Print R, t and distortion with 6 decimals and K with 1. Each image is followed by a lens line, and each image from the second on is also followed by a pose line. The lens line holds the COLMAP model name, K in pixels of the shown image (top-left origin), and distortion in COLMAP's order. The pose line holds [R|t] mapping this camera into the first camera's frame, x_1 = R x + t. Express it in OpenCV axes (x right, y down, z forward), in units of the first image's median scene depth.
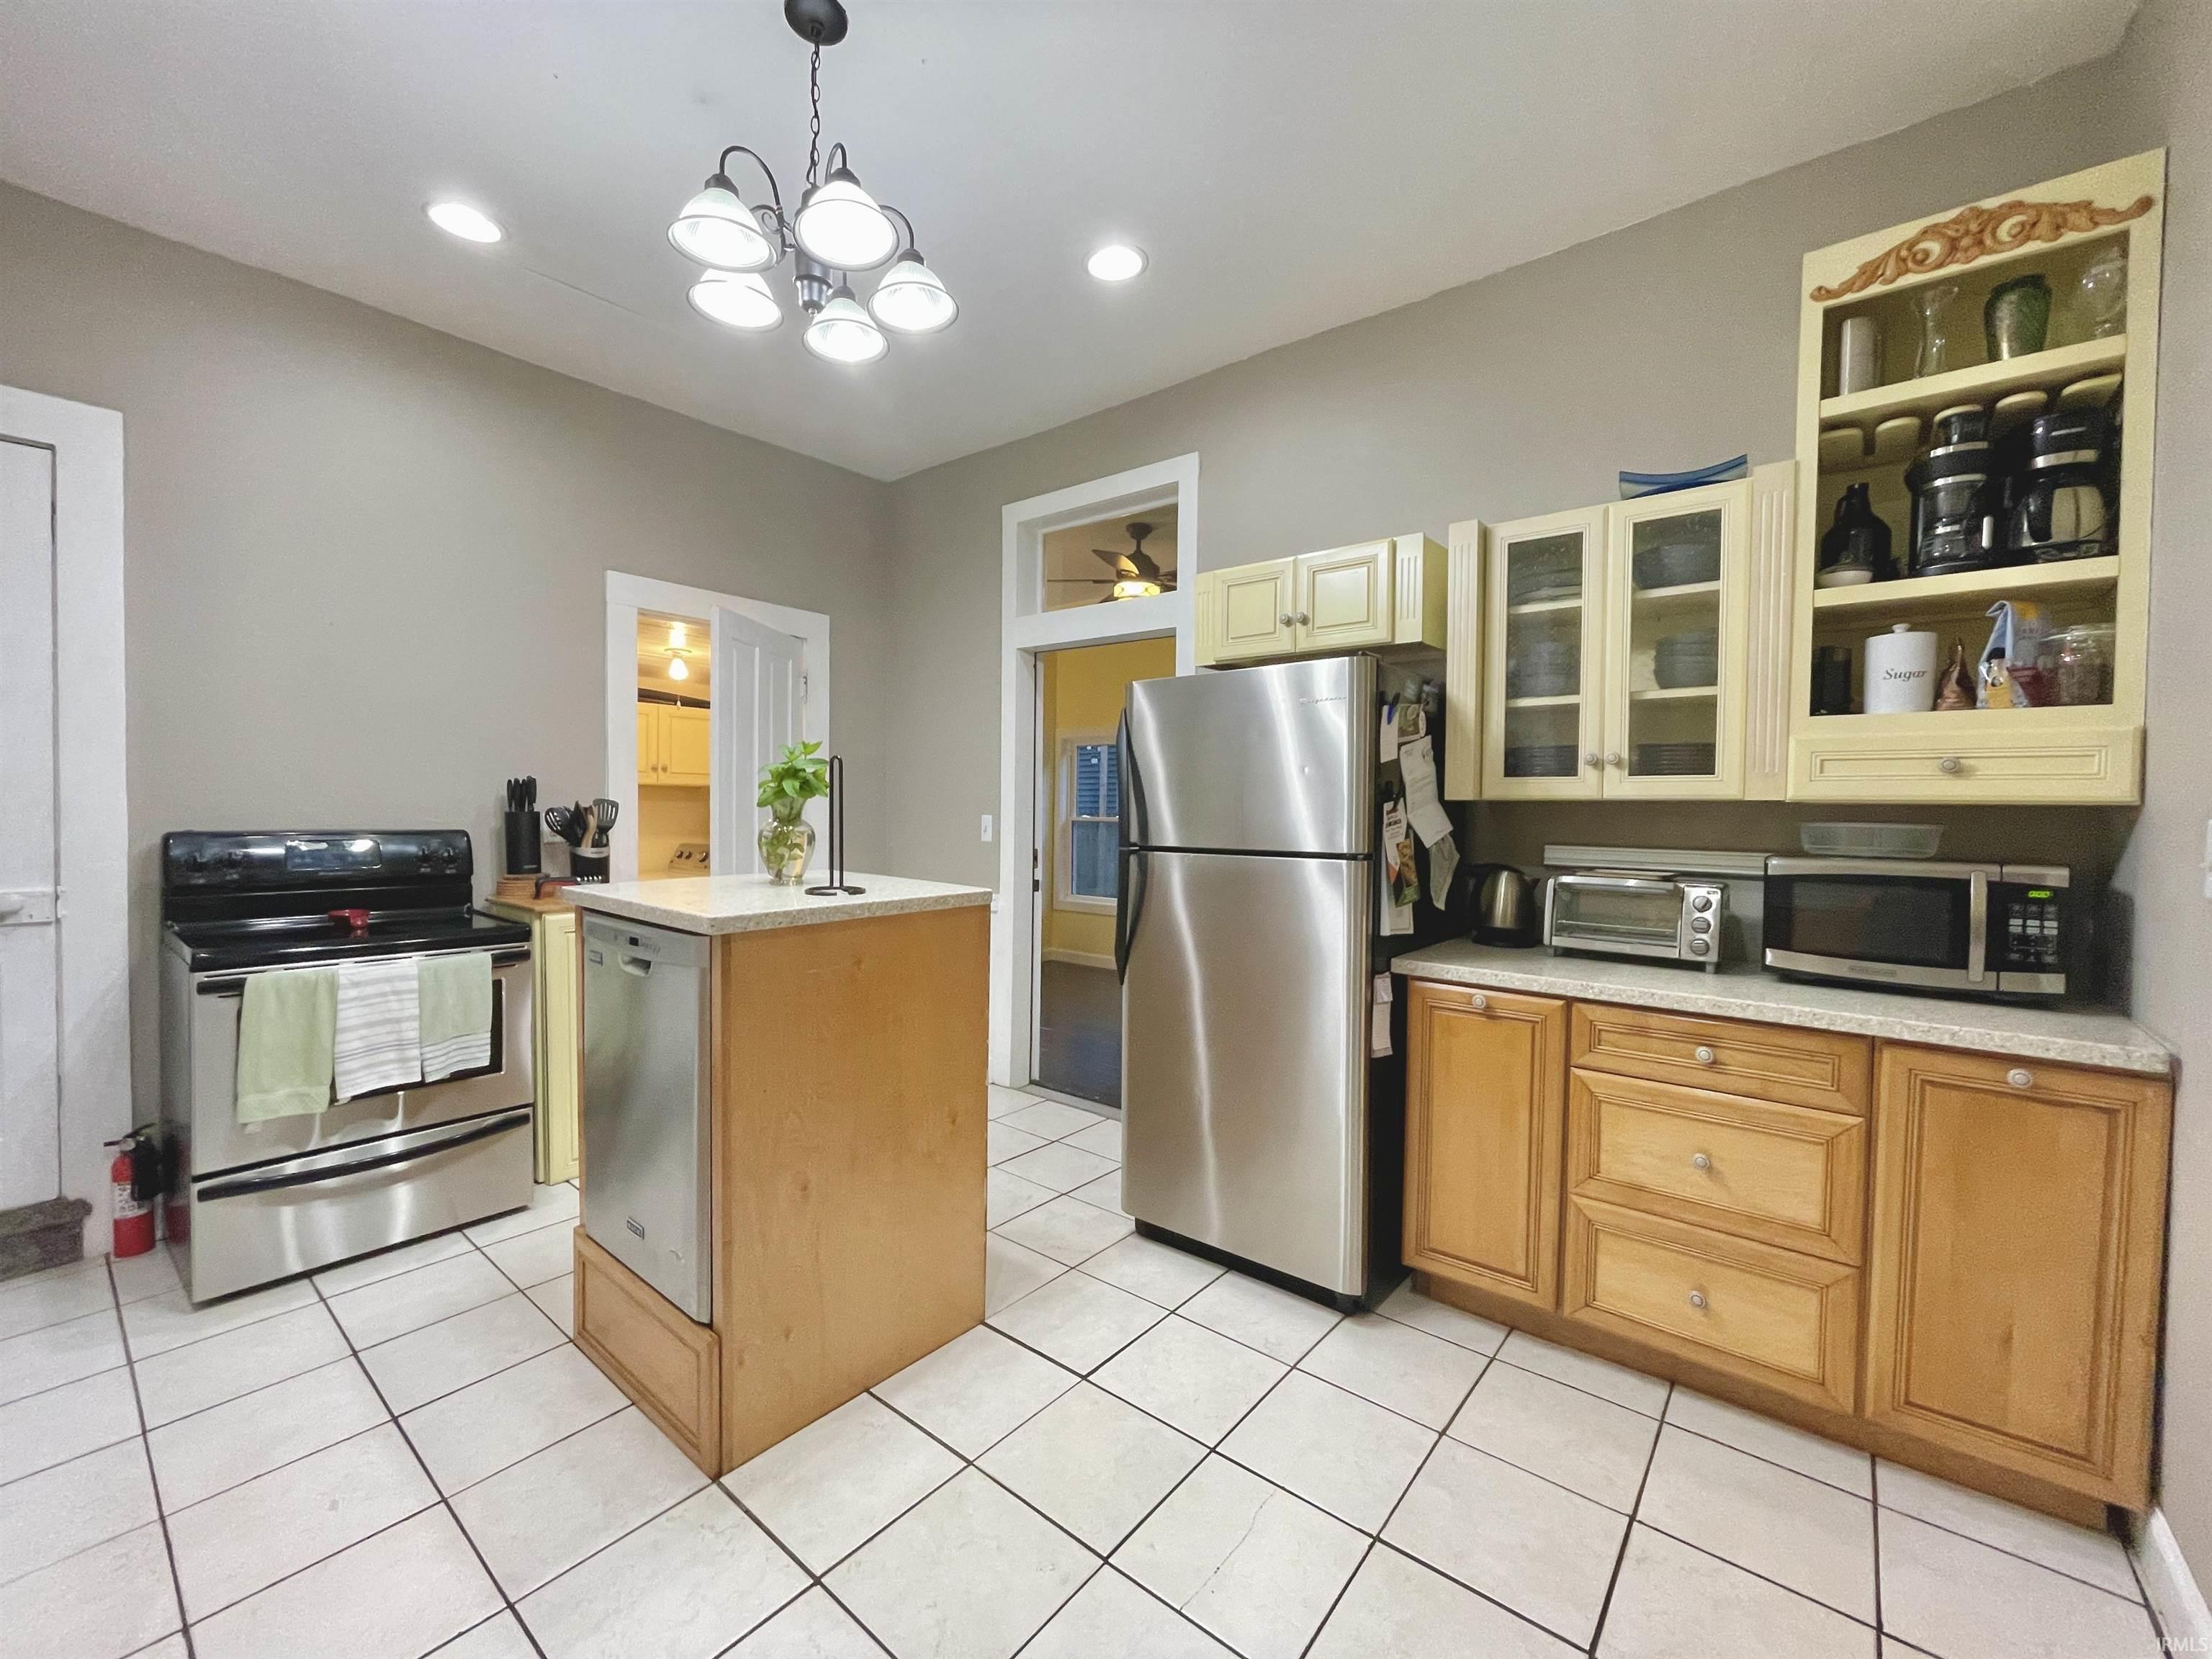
lens RADIAL K [[913.3, 0, 1091.9], [0, 913.3, 831.4], [0, 0, 1]] dist [0.000278, 0.000433]
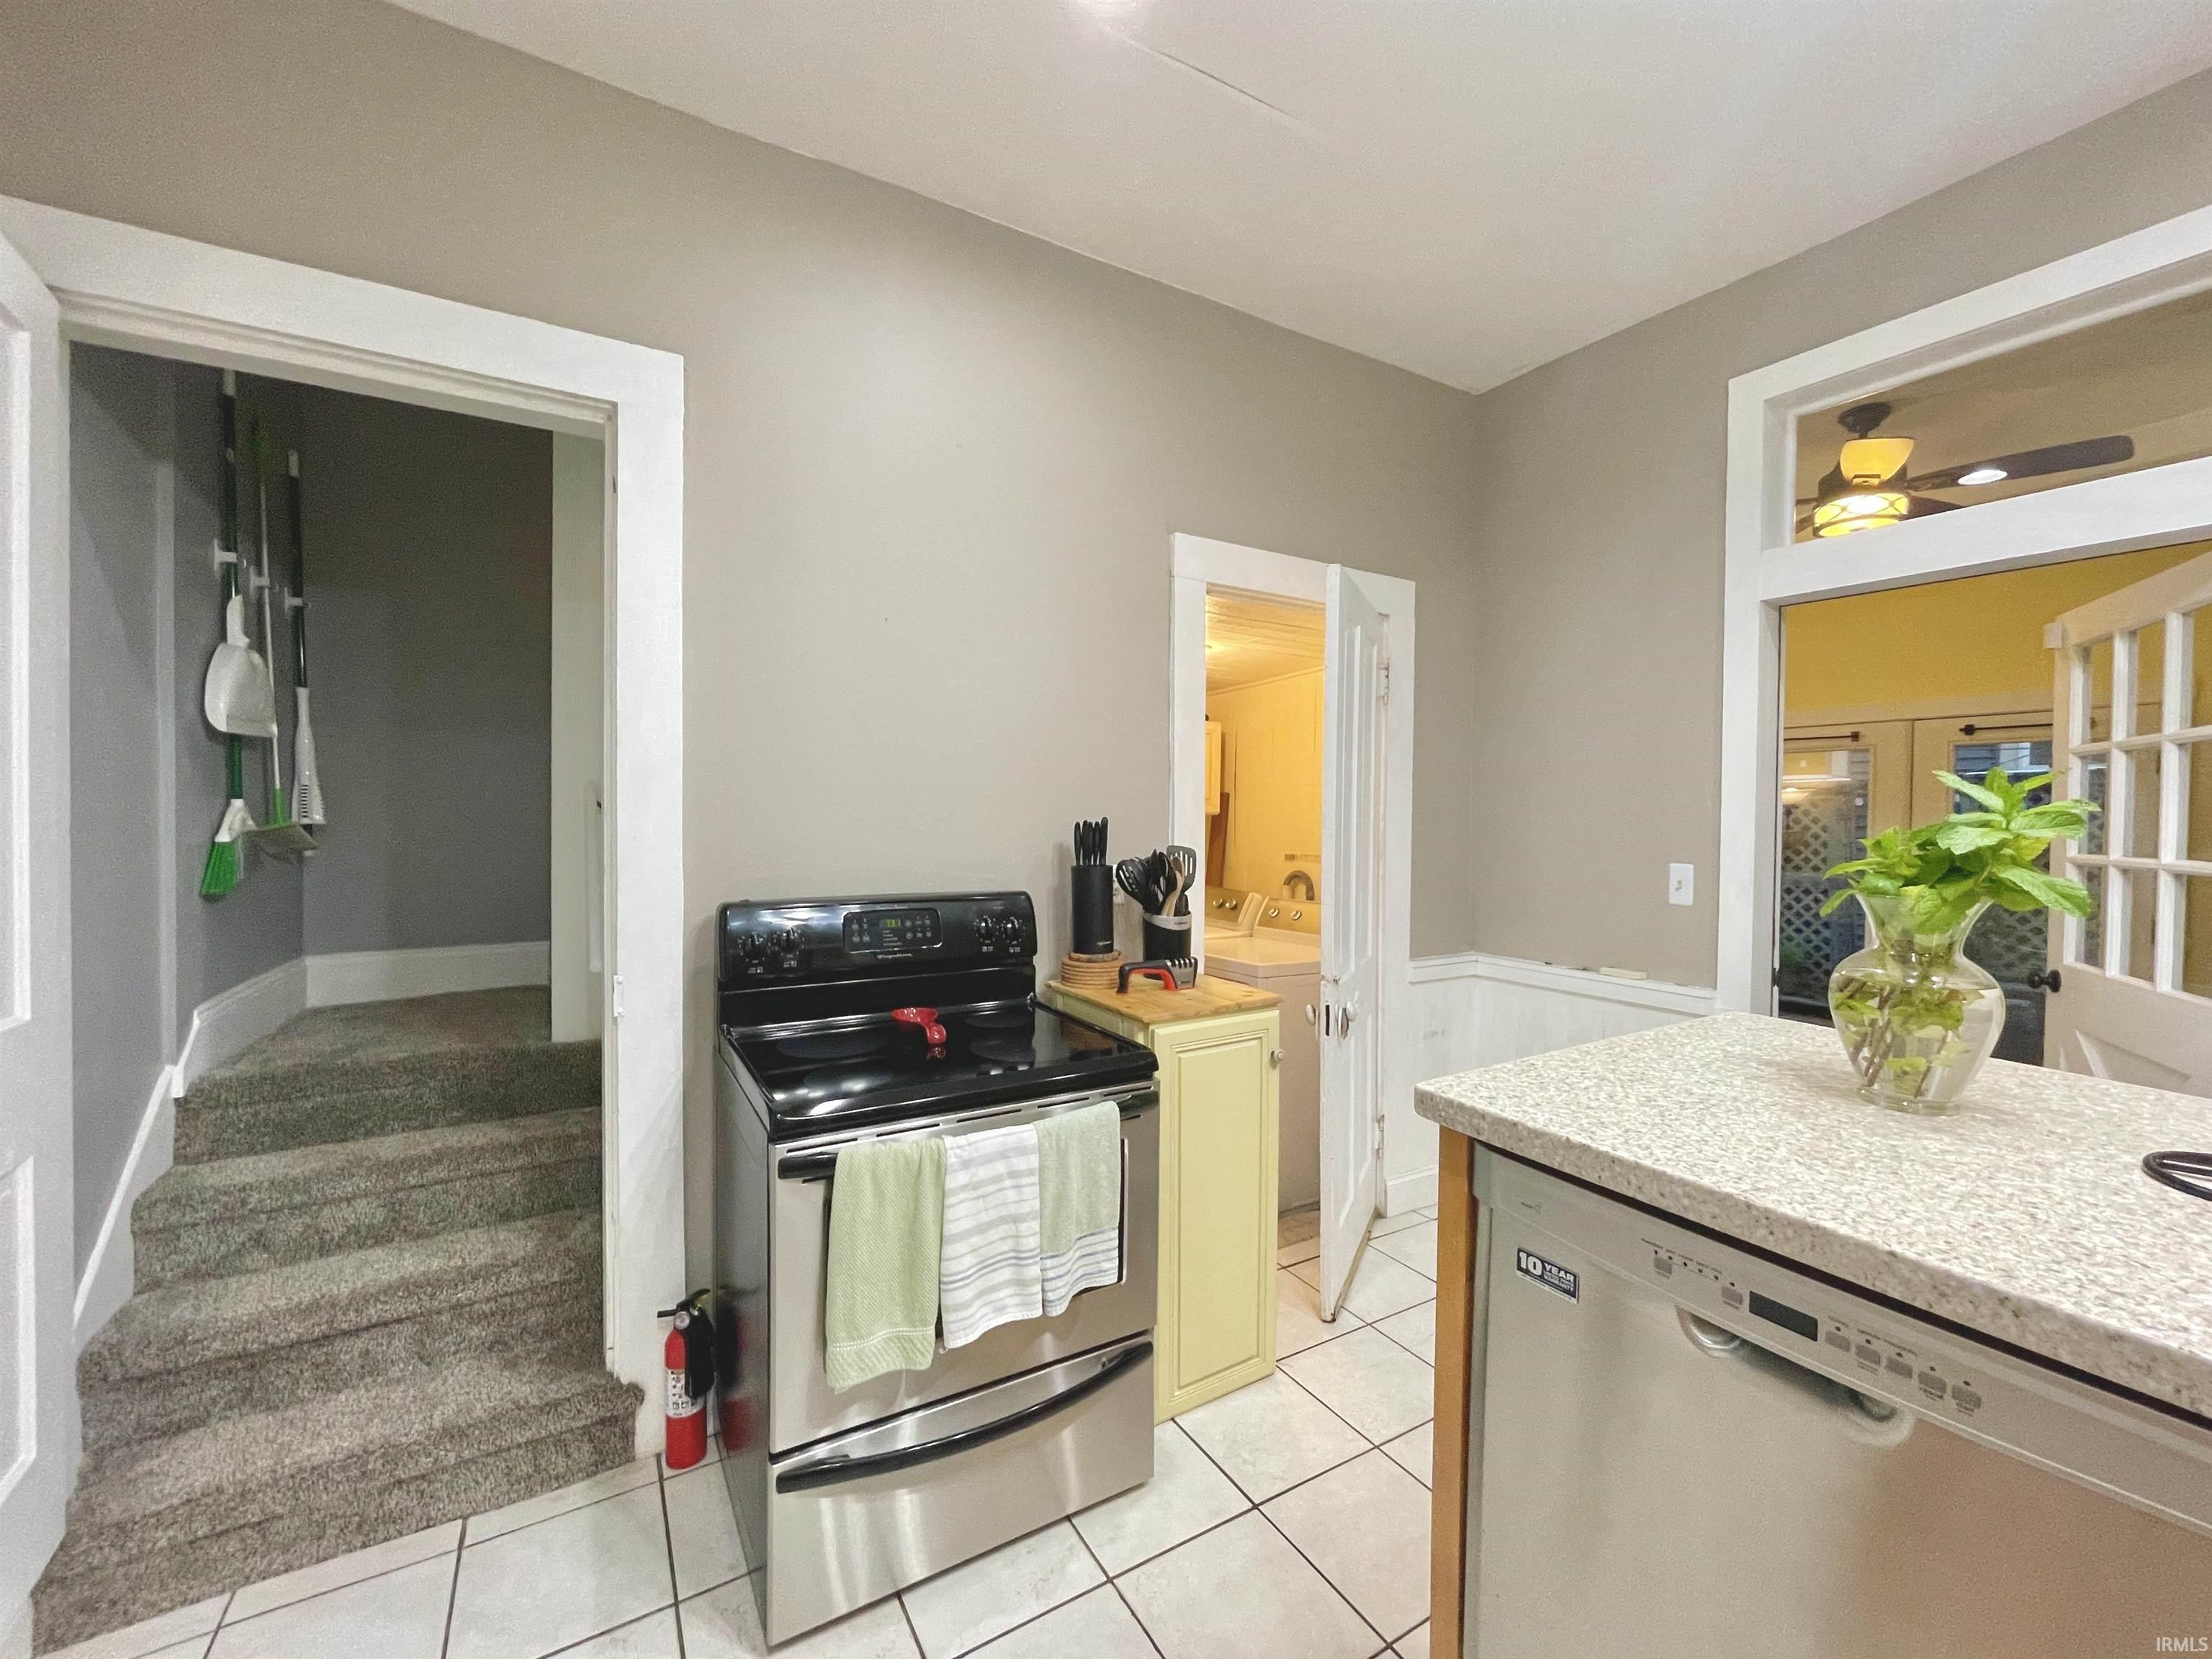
lens RADIAL K [[883.7, 0, 1068.1], [0, 883.7, 826.5], [0, 0, 1]] dist [-0.001067, 0.000069]
pose [[0.936814, 0.007823, -0.349739, -0.502384], [-0.008929, 0.999959, -0.001549, -0.065780], [0.349713, 0.004573, 0.936846, 0.425486]]
